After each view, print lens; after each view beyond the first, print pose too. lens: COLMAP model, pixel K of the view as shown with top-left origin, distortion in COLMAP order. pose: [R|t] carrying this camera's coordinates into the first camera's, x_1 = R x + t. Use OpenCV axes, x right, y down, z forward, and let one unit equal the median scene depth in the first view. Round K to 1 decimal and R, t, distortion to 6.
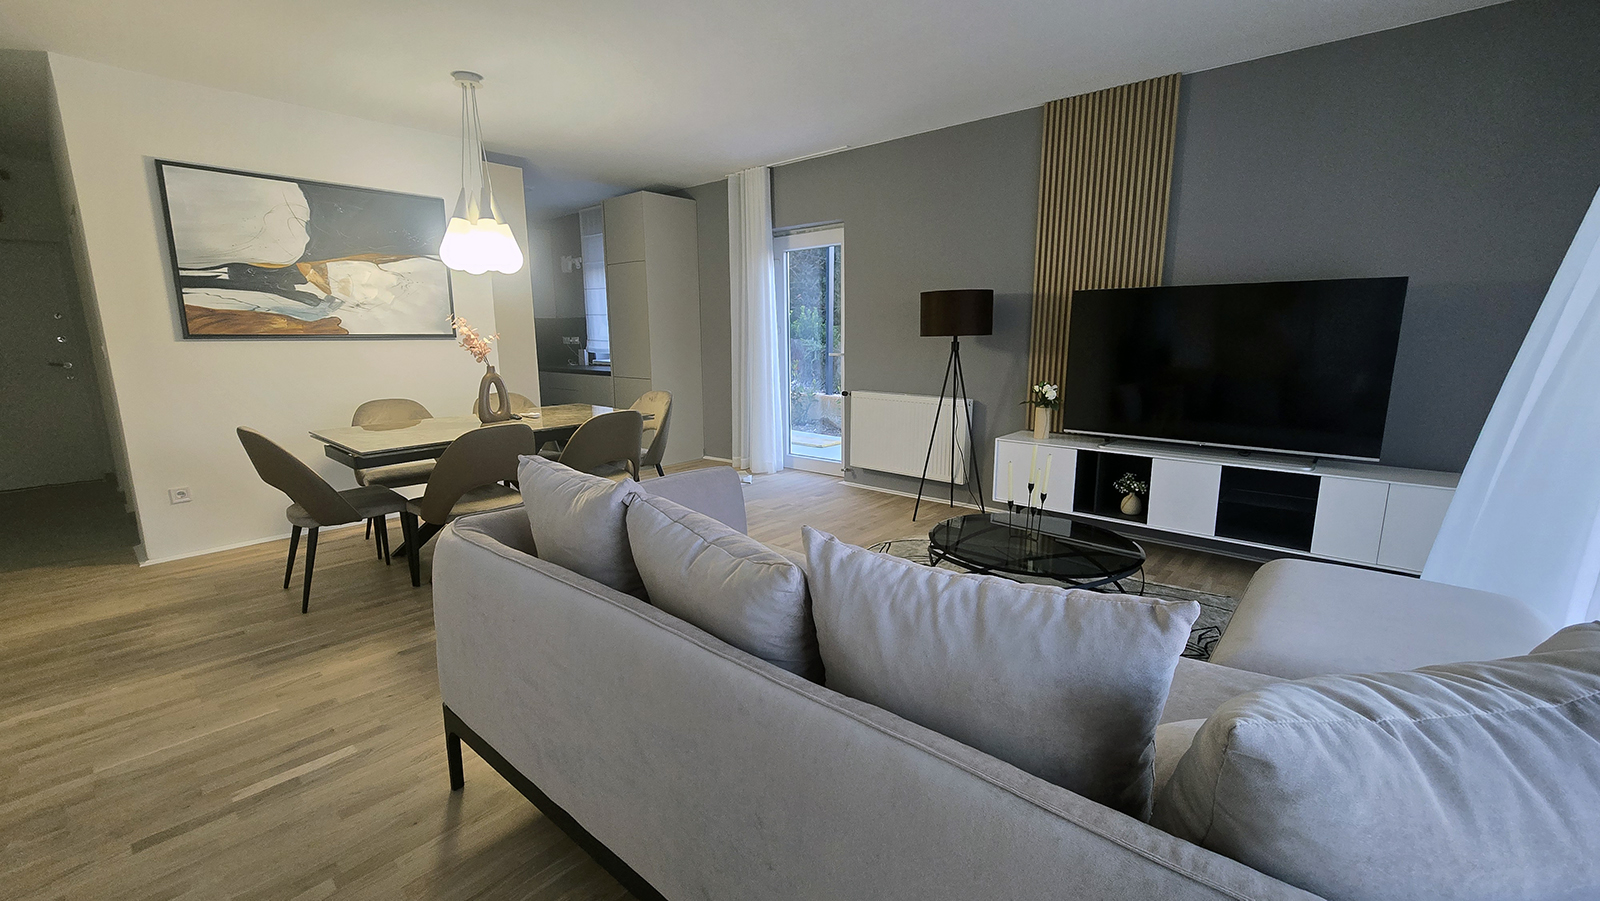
lens RADIAL K [[651.5, 0, 800.0], [0, 651.5, 450.5], [0, 0, 1]] dist [-0.001391, -0.000284]
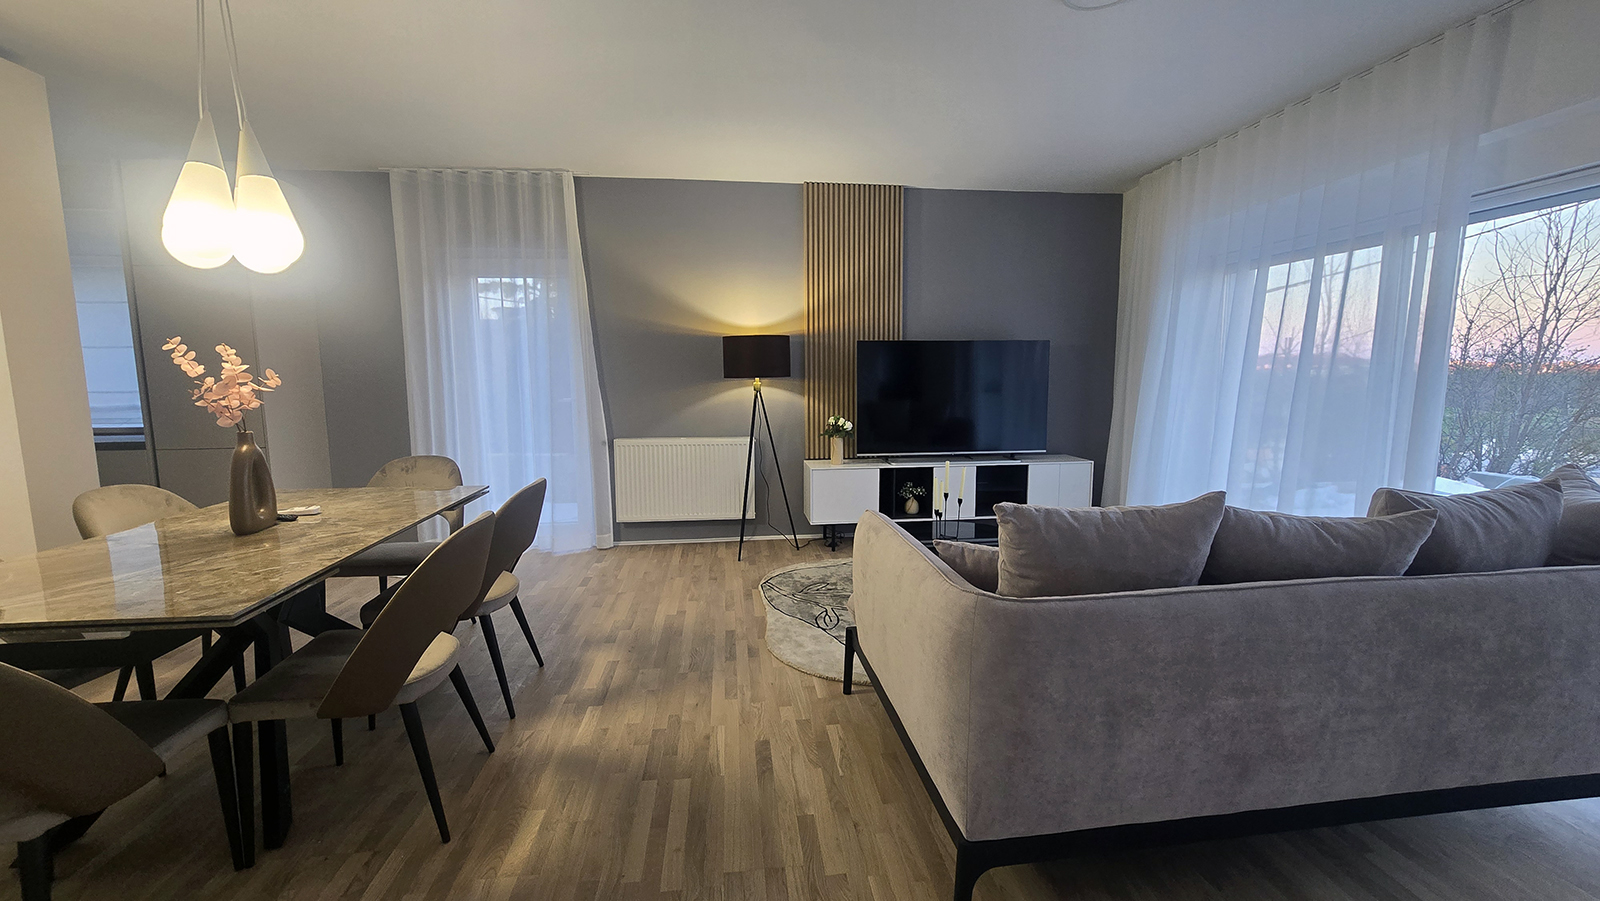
lens RADIAL K [[652.4, 0, 808.9], [0, 652.4, 450.3], [0, 0, 1]] dist [0.002154, 0.000991]
pose [[0.663685, -0.085552, 0.743104, -0.573350], [0.138584, 0.990303, -0.009762, -0.041951], [-0.735062, 0.109461, 0.669105, 0.271588]]
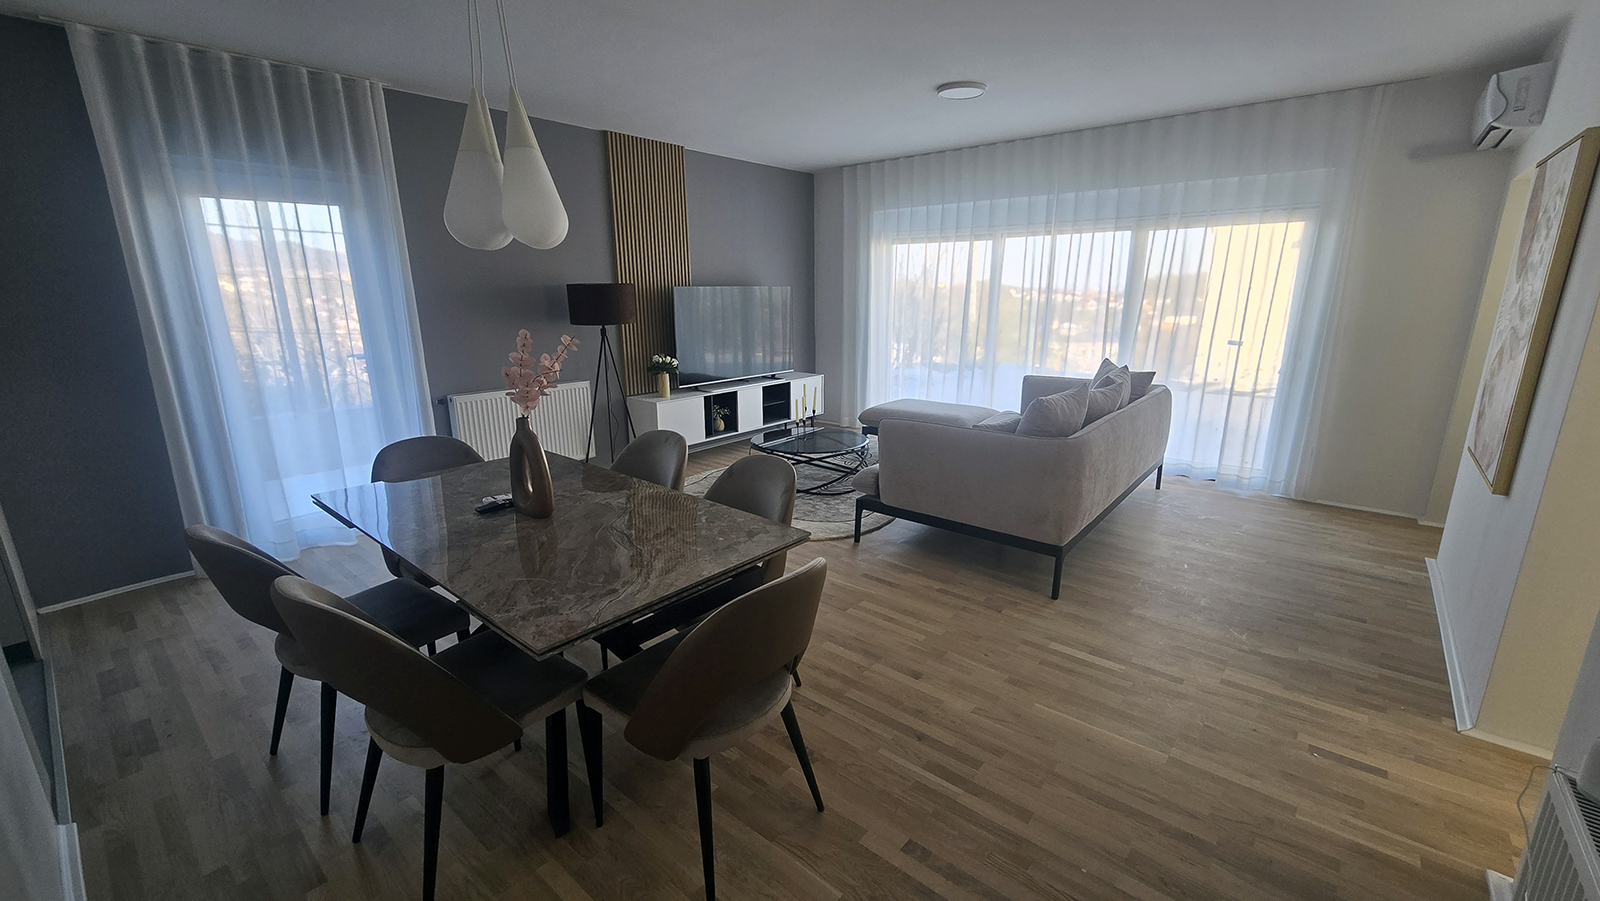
lens RADIAL K [[652.4, 0, 808.9], [0, 652.4, 450.3], [0, 0, 1]] dist [0.002154, 0.000991]
pose [[-0.024828, -0.240557, 0.970317, -1.040392], [0.183368, 0.953053, 0.240969, -0.197918], [-0.982731, 0.183908, 0.020448, 0.759084]]
